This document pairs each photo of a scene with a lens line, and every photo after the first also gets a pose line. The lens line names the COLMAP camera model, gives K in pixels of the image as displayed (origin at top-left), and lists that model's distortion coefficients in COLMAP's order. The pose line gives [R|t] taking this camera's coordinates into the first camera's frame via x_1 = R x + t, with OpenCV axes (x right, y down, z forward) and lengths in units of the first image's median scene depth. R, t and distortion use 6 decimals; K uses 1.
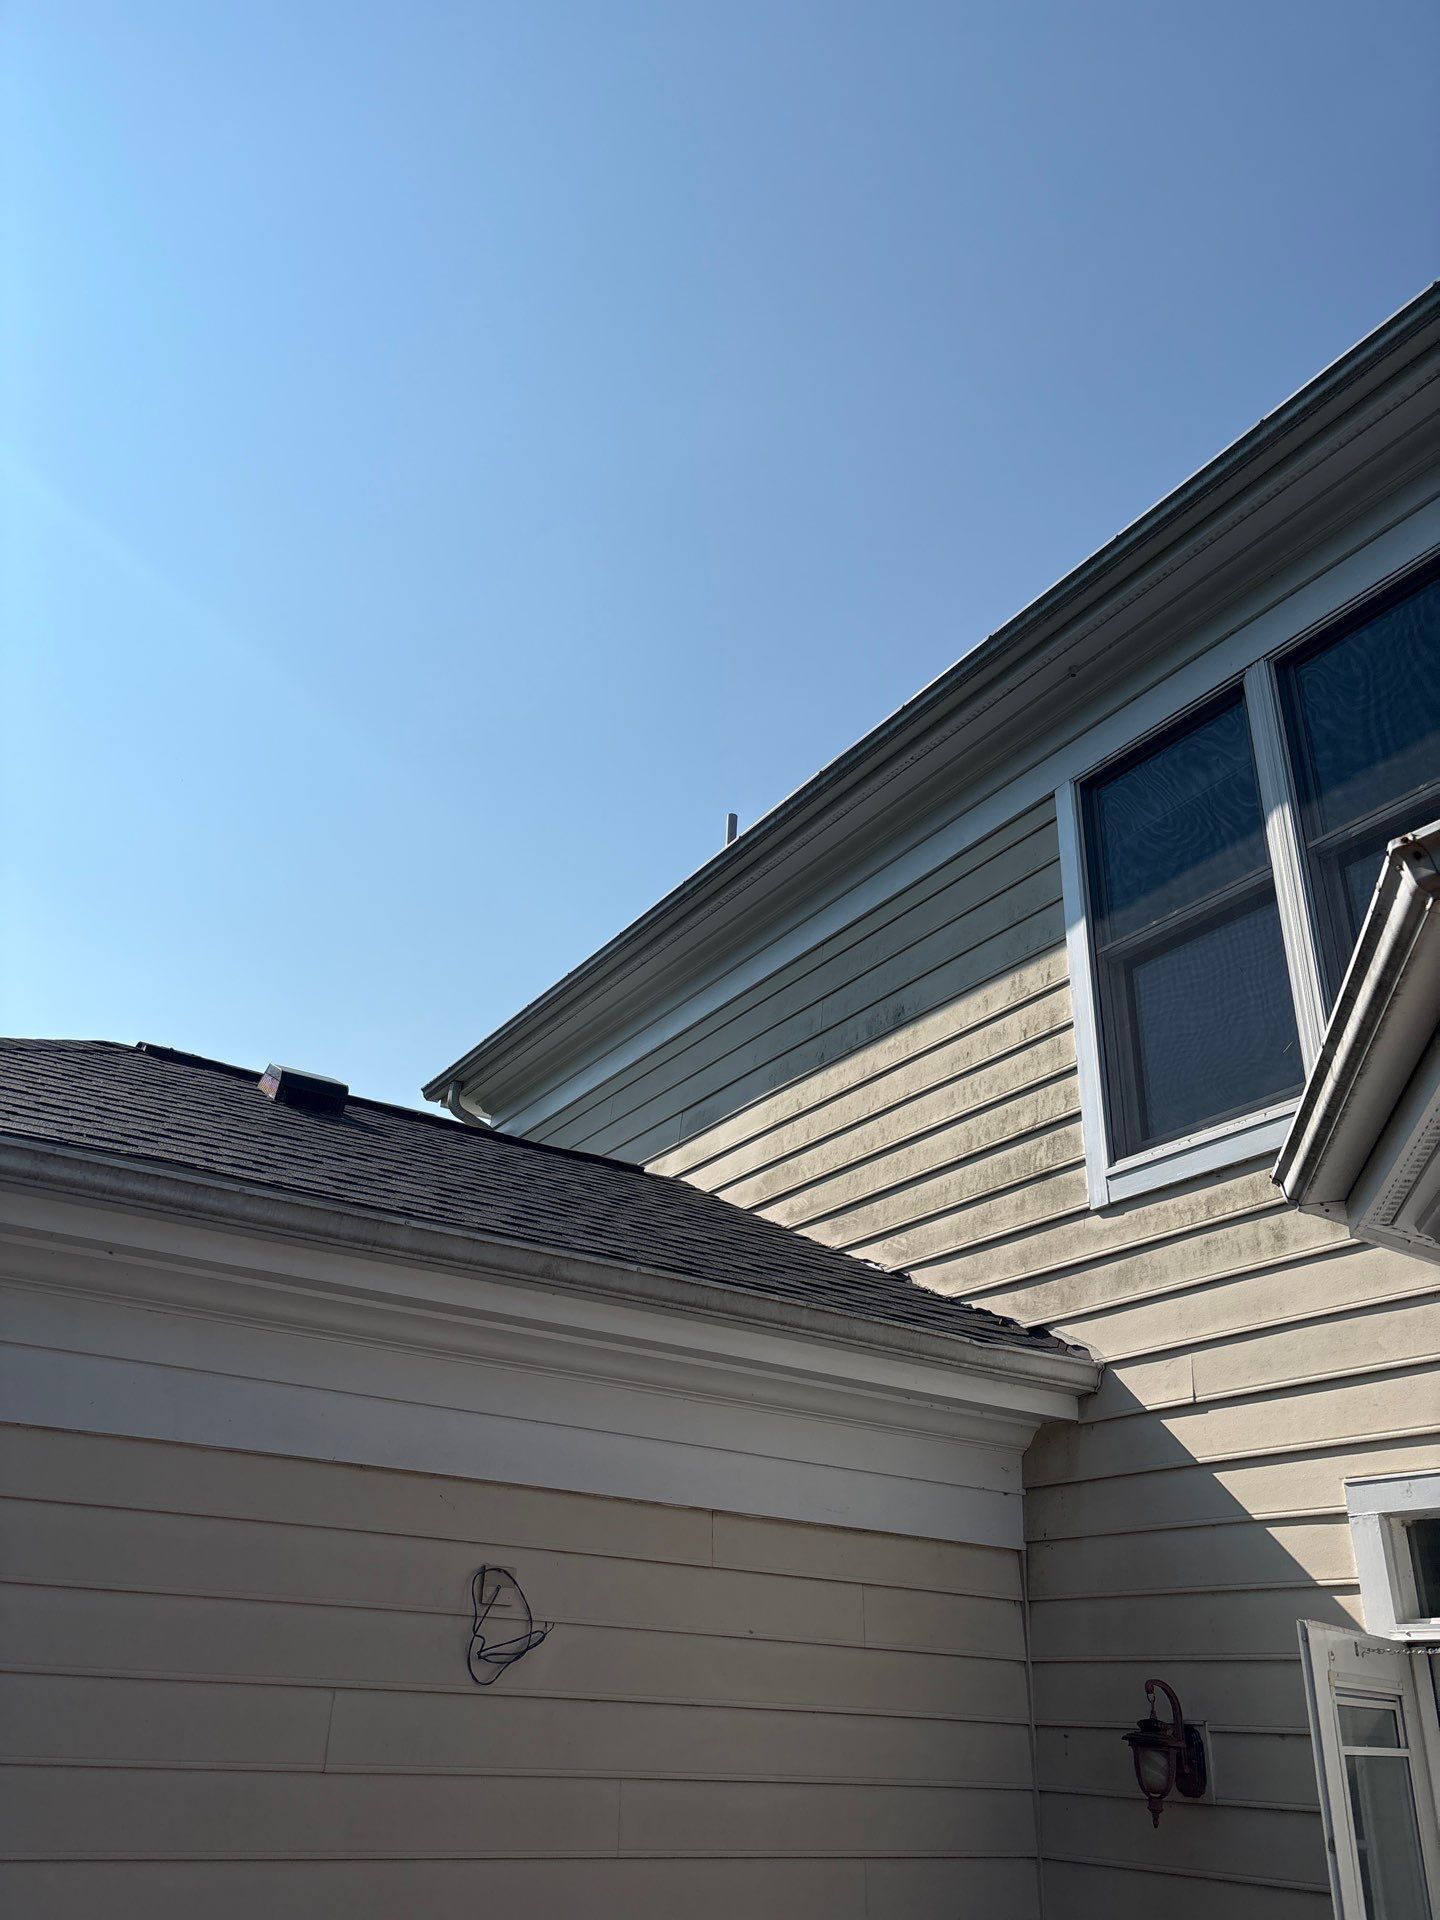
lens RADIAL K [[1453.4, 0, 743.6], [0, 1453.4, 959.5], [0, 0, 1]] dist [0.058844, -0.075119]
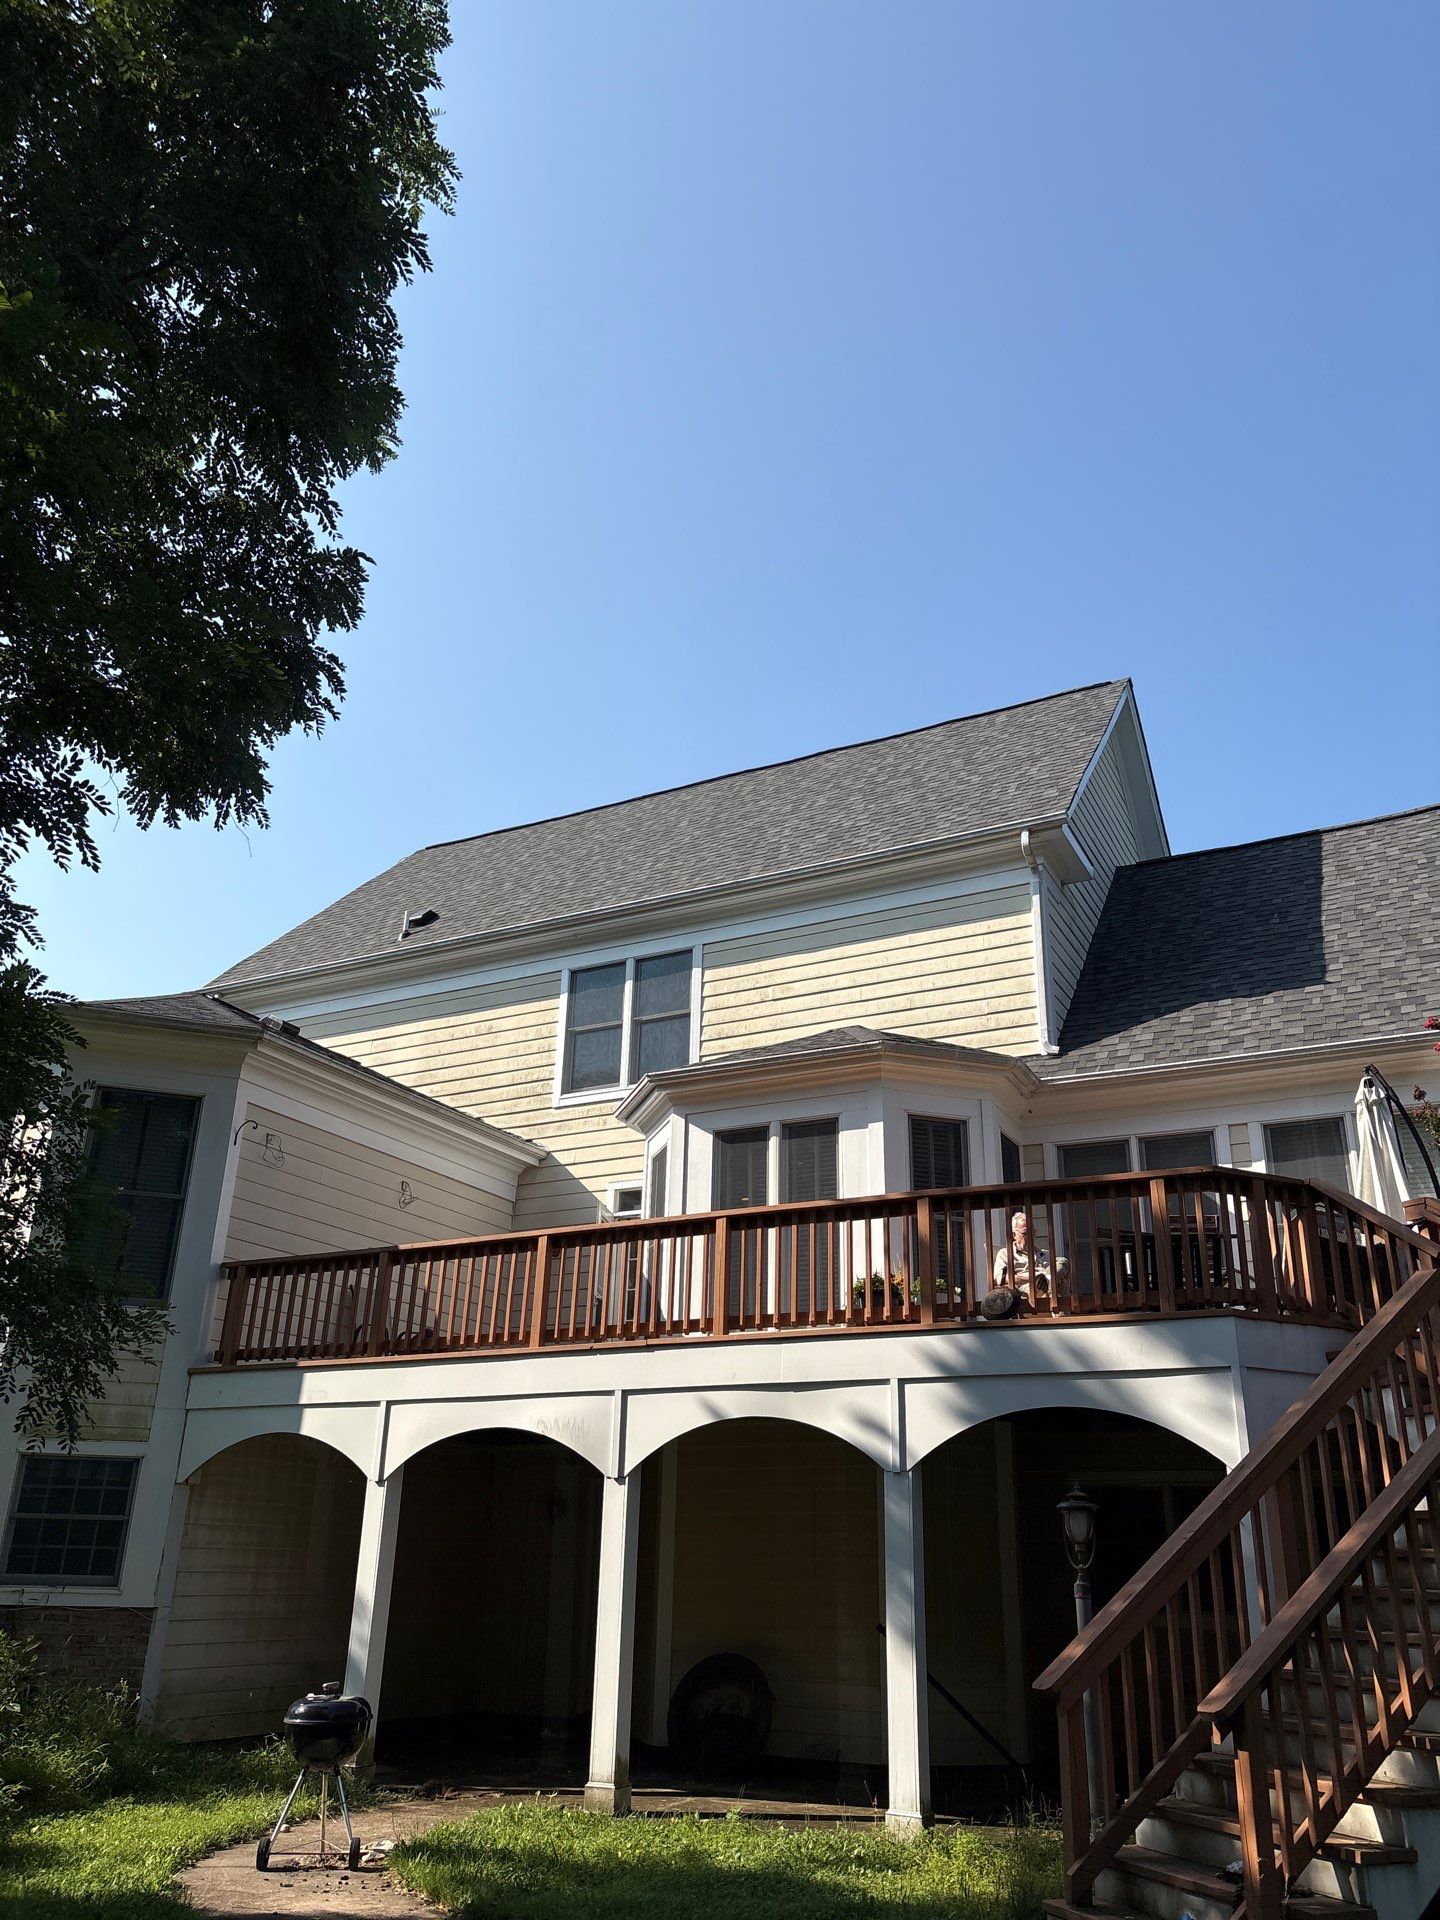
lens RADIAL K [[1453.4, 0, 743.6], [0, 1453.4, 959.5], [0, 0, 1]] dist [0.058844, -0.075119]
pose [[0.875142, 0.168530, 0.453569, -0.949953], [-0.213570, 0.975670, 0.049549, -0.418453], [-0.434183, -0.140231, 0.889843, -2.114950]]
